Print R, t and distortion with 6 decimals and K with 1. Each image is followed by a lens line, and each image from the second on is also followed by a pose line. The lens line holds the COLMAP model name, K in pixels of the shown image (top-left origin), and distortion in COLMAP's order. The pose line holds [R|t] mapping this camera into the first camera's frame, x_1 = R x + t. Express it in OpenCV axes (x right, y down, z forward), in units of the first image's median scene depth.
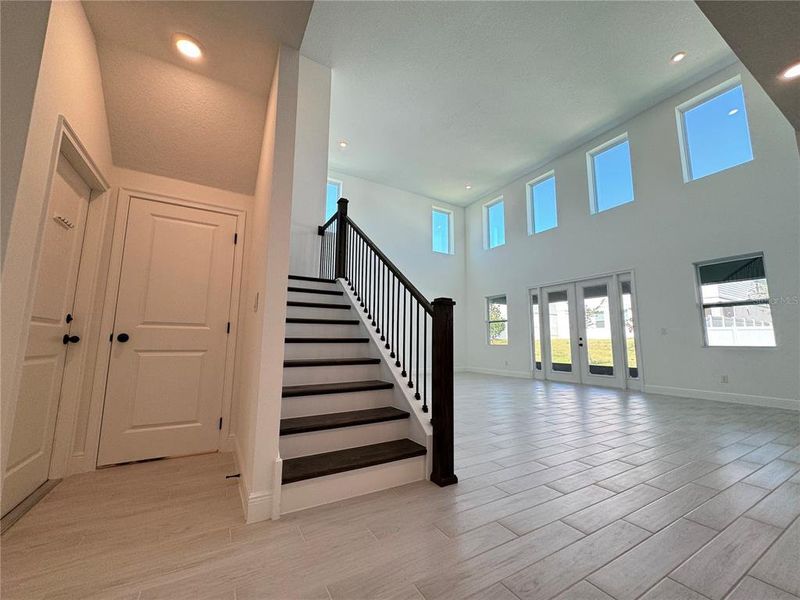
lens RADIAL K [[318.7, 0, 400.0], [0, 318.7, 300.0], [0, 0, 1]] dist [-0.001347, 0.000199]
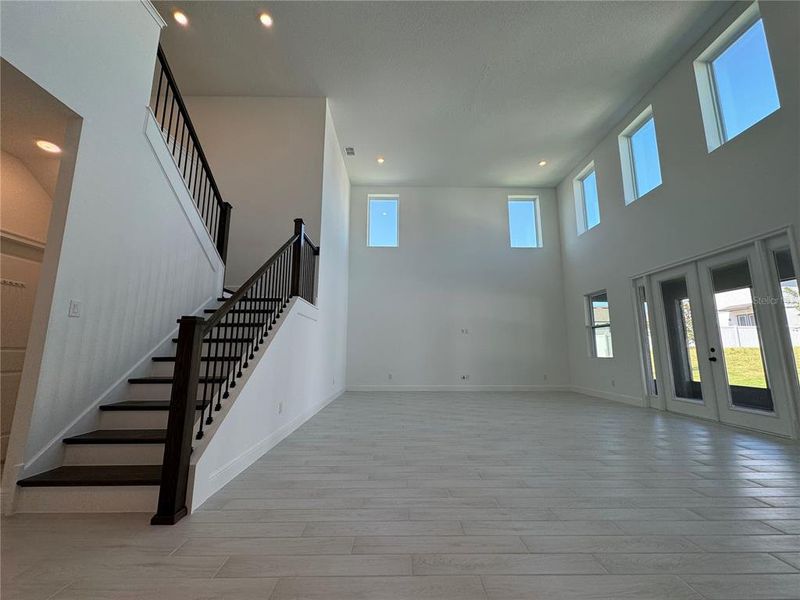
lens RADIAL K [[318.7, 0, 400.0], [0, 318.7, 300.0], [0, 0, 1]] dist [-0.001347, 0.000199]
pose [[0.871897, -0.085398, -0.482186, 0.342942], [0.070832, 0.996315, -0.048373, 0.010872], [0.484540, 0.008022, 0.874732, 0.149240]]
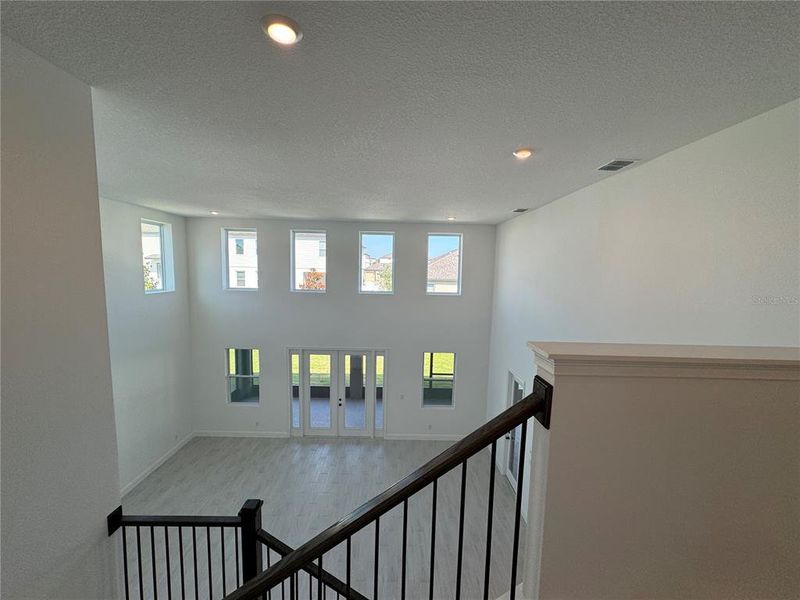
lens RADIAL K [[318.7, 0, 400.0], [0, 318.7, 300.0], [0, 0, 1]] dist [-0.001347, 0.000199]
pose [[0.490136, -0.086029, 0.867390, -0.286827], [-0.132601, 0.976176, 0.171747, -0.453183], [-0.861501, -0.199196, 0.467051, 0.359093]]
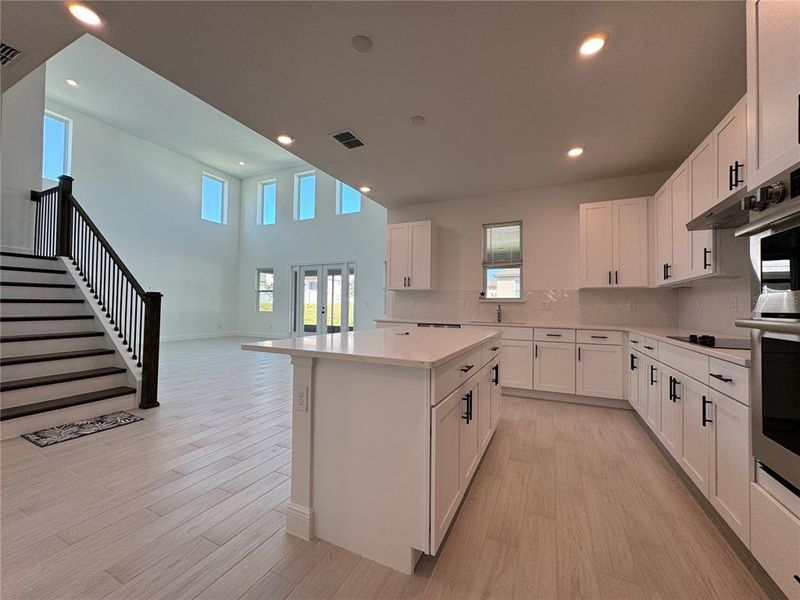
lens RADIAL K [[318.7, 0, 400.0], [0, 318.7, 300.0], [0, 0, 1]] dist [-0.001347, 0.000199]
pose [[0.824586, 0.012986, 0.565587, 0.075932], [-0.080218, 0.992319, 0.094169, -0.062734], [-0.560020, -0.123021, 0.819295, -0.275280]]
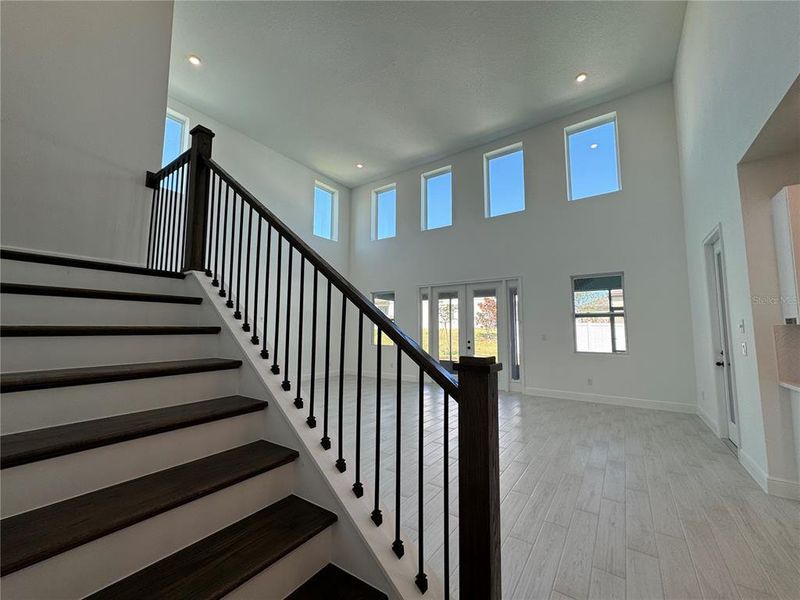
lens RADIAL K [[318.7, 0, 400.0], [0, 318.7, 300.0], [0, 0, 1]] dist [-0.001347, 0.000199]
pose [[0.906750, 0.033619, 0.420327, -0.052630], [-0.052114, 0.998109, 0.032590, -0.030126], [-0.418437, -0.051456, 0.906787, 0.193066]]
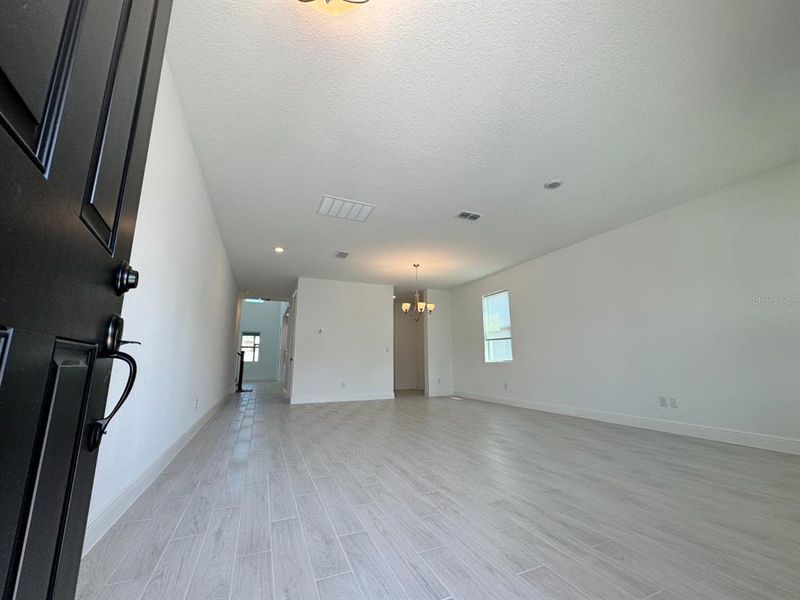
lens RADIAL K [[318.7, 0, 400.0], [0, 318.7, 300.0], [0, 0, 1]] dist [-0.001347, 0.000199]
pose [[0.105816, 0.180419, 0.977881, -1.322612], [-0.130446, 0.977423, -0.166219, -0.075861], [-0.985793, -0.109972, 0.126962, -0.526326]]
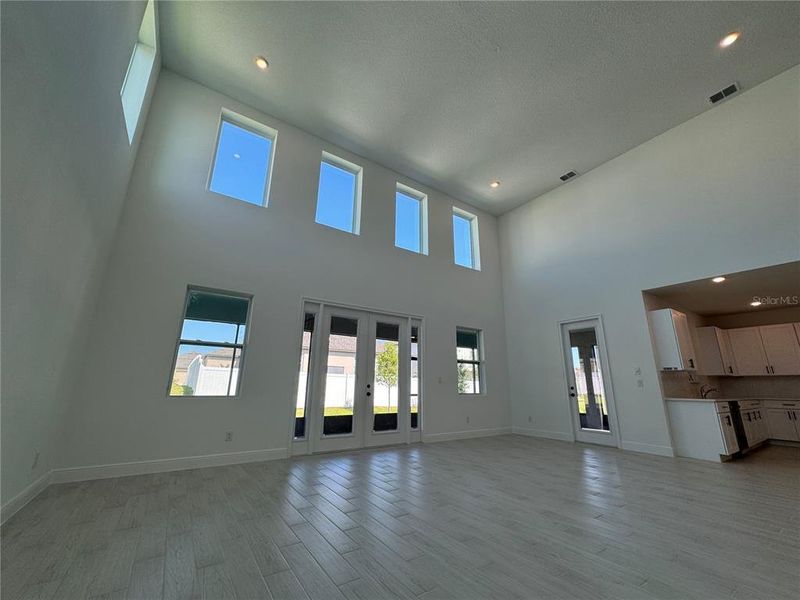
lens RADIAL K [[318.7, 0, 400.0], [0, 318.7, 300.0], [0, 0, 1]] dist [-0.001347, 0.000199]
pose [[-0.072112, 0.239889, 0.968118, -0.242540], [-0.148380, 0.957264, -0.248252, 0.103686], [-0.986298, -0.161551, -0.033436, 0.992821]]
